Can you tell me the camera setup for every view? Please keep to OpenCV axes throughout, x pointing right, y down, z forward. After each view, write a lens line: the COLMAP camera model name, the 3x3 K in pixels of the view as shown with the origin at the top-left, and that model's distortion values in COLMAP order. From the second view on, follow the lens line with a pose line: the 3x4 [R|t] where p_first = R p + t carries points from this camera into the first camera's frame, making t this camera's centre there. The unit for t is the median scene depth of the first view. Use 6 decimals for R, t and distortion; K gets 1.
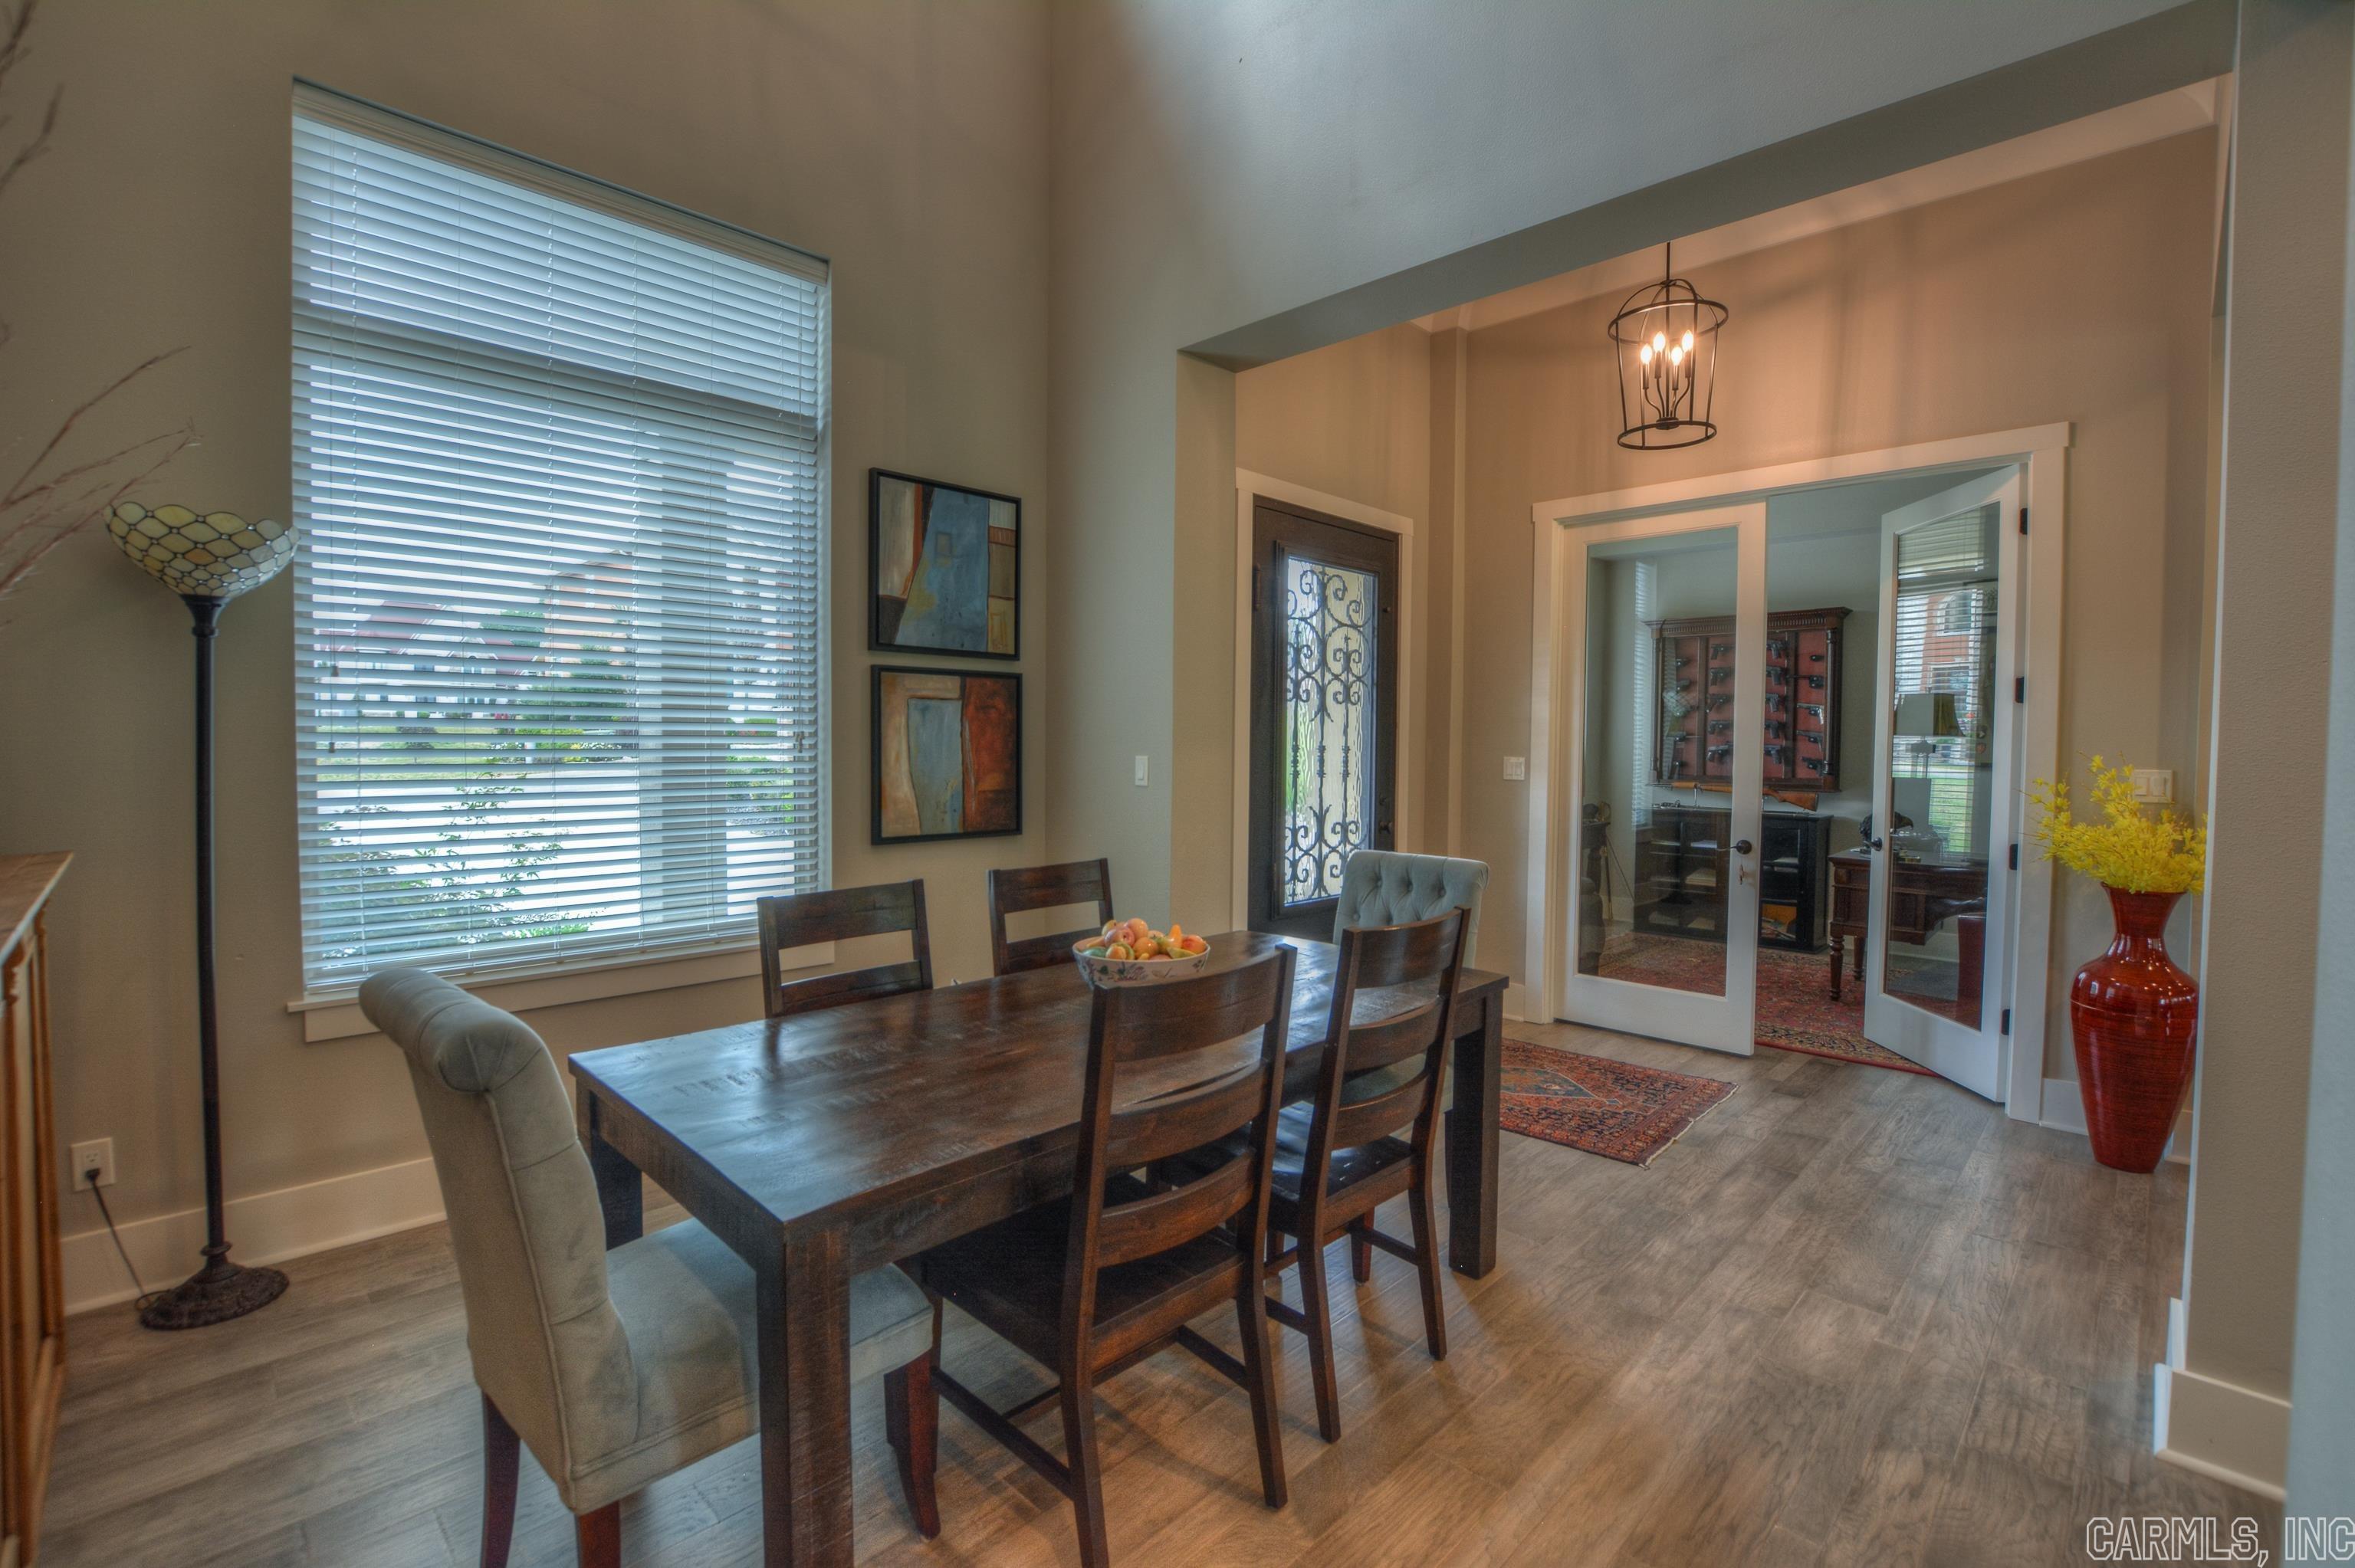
lens RADIAL K [[1035.2, 0, 1170.6], [0, 1035.2, 778.6], [0, 0, 1]] dist [-0.035576, 0.004733]
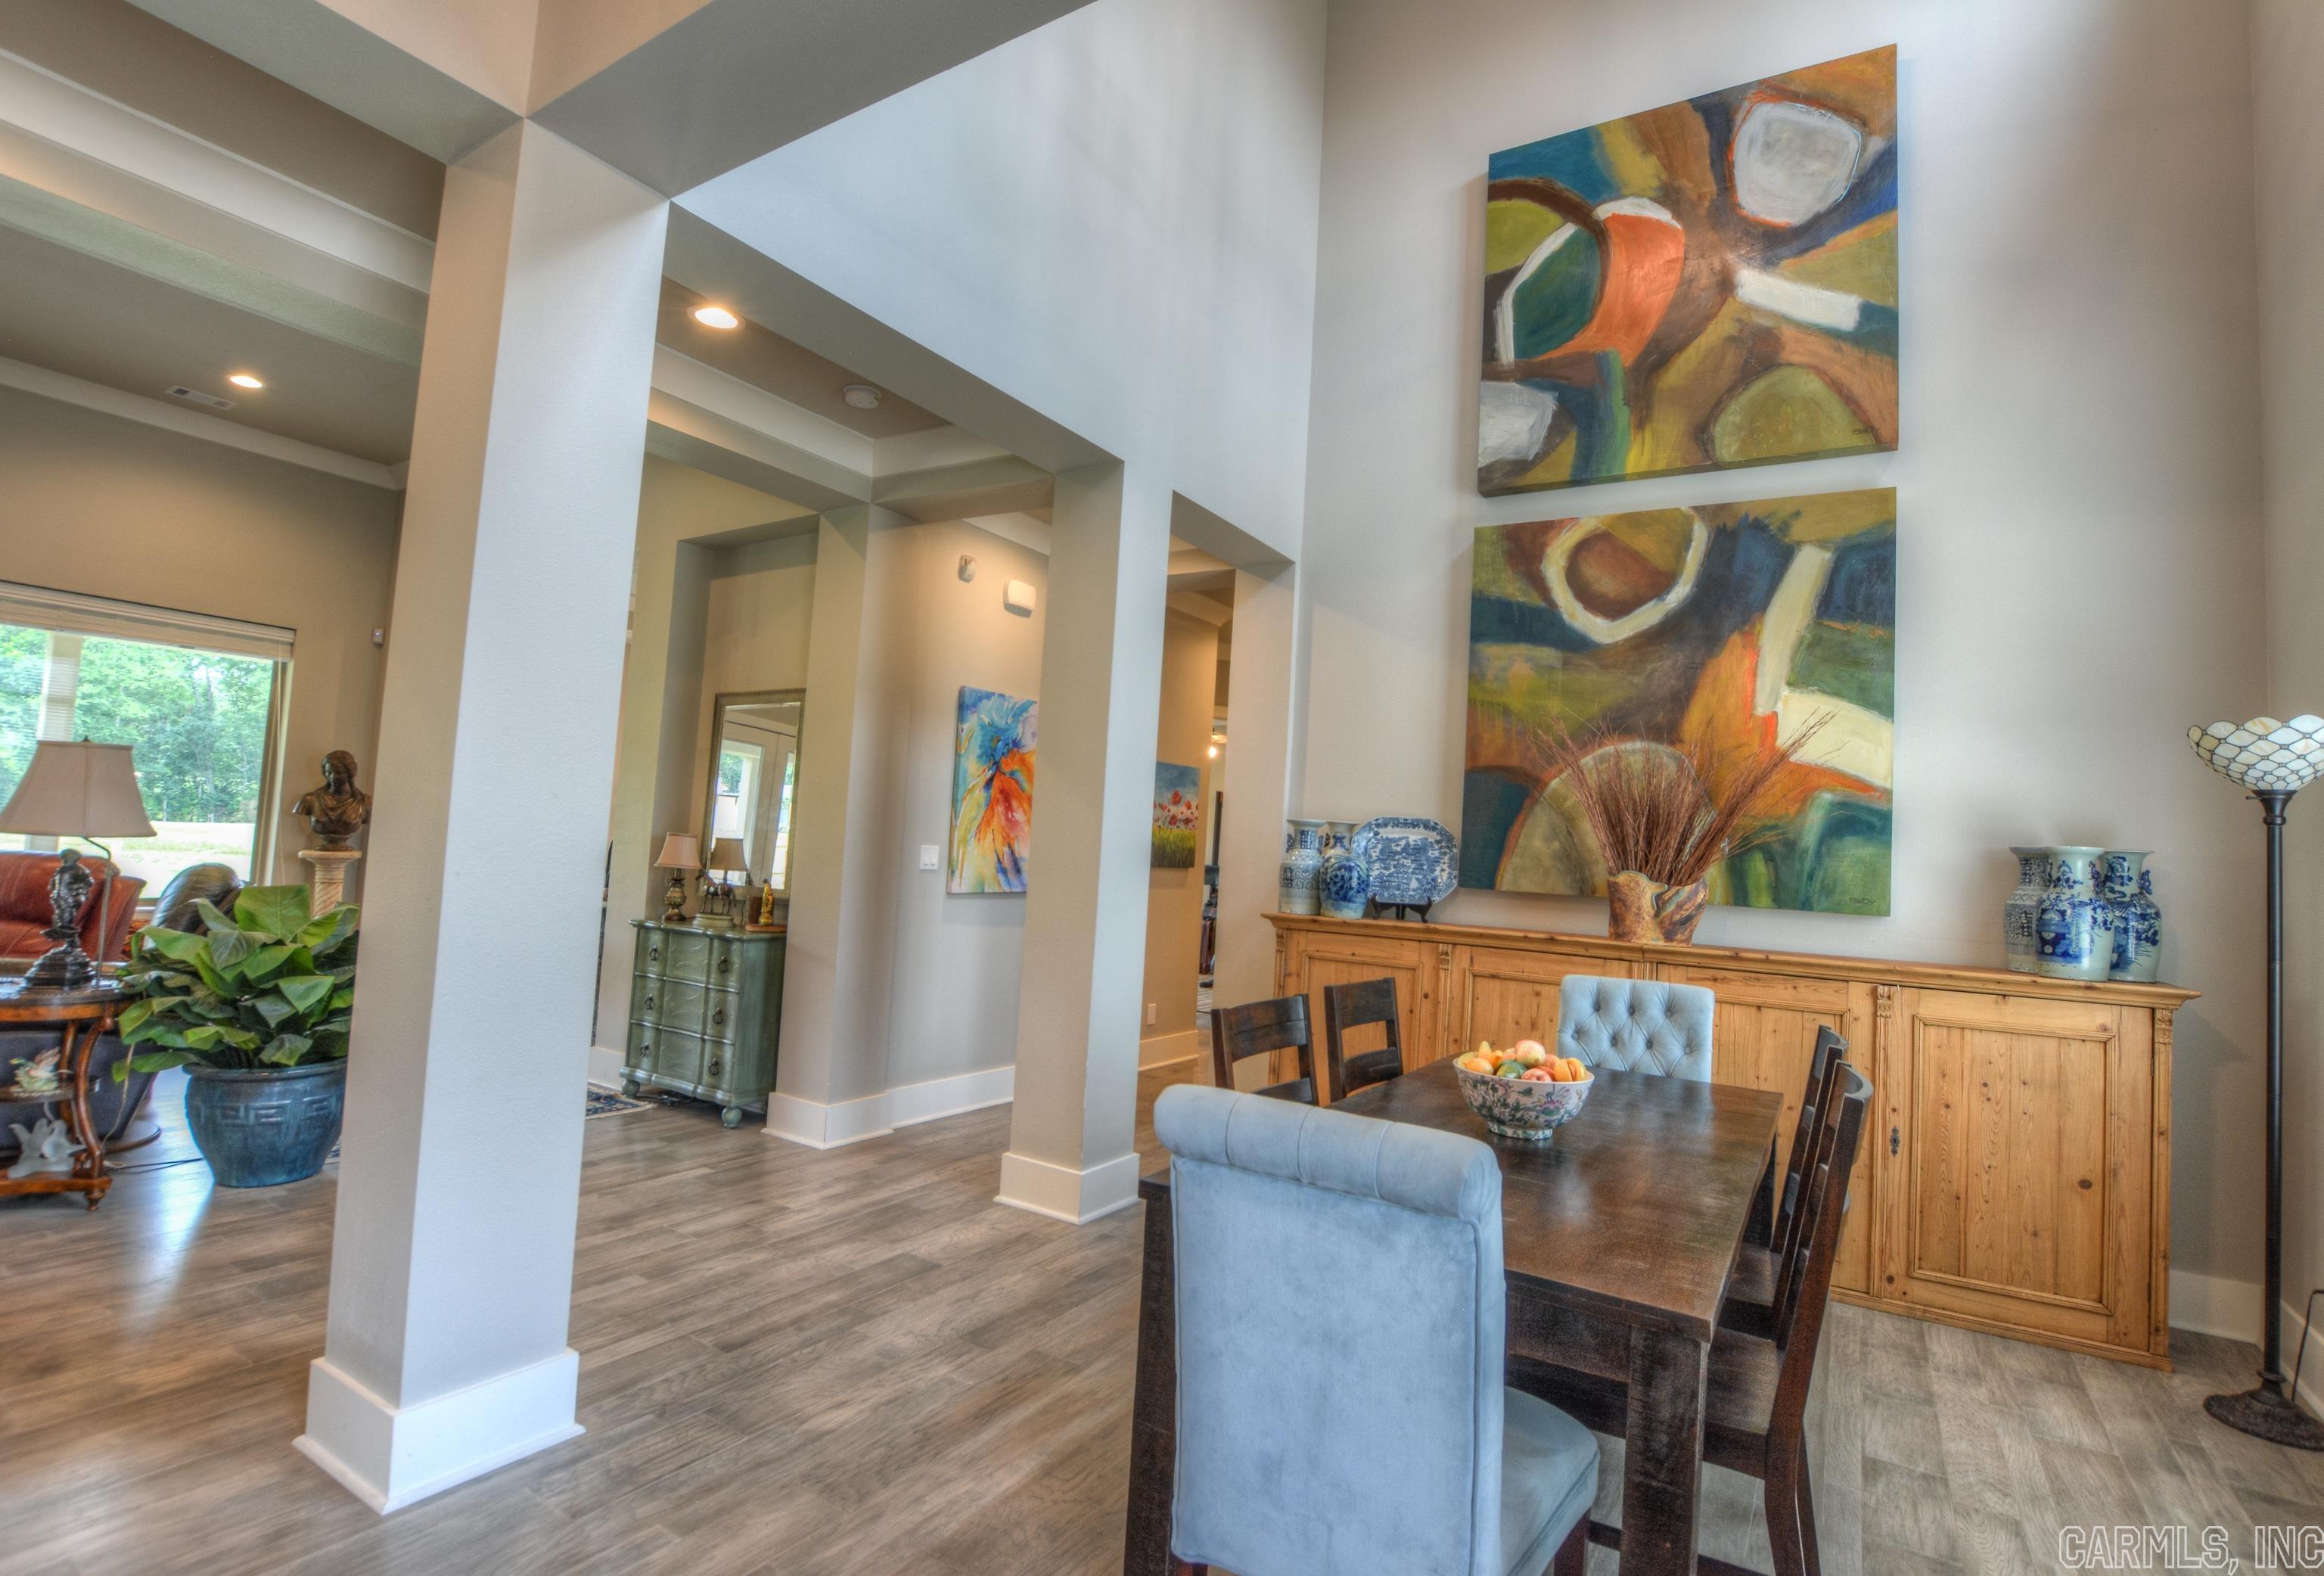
lens RADIAL K [[1088.7, 0, 1162.0], [0, 1088.7, 788.0], [0, 0, 1]] dist [-0.029761, 0.000204]
pose [[-0.974617, -0.080477, -0.208916, 0.529091], [-0.076897, 0.996720, -0.025212, -0.052428], [0.210260, -0.008507, -0.977609, 1.860195]]
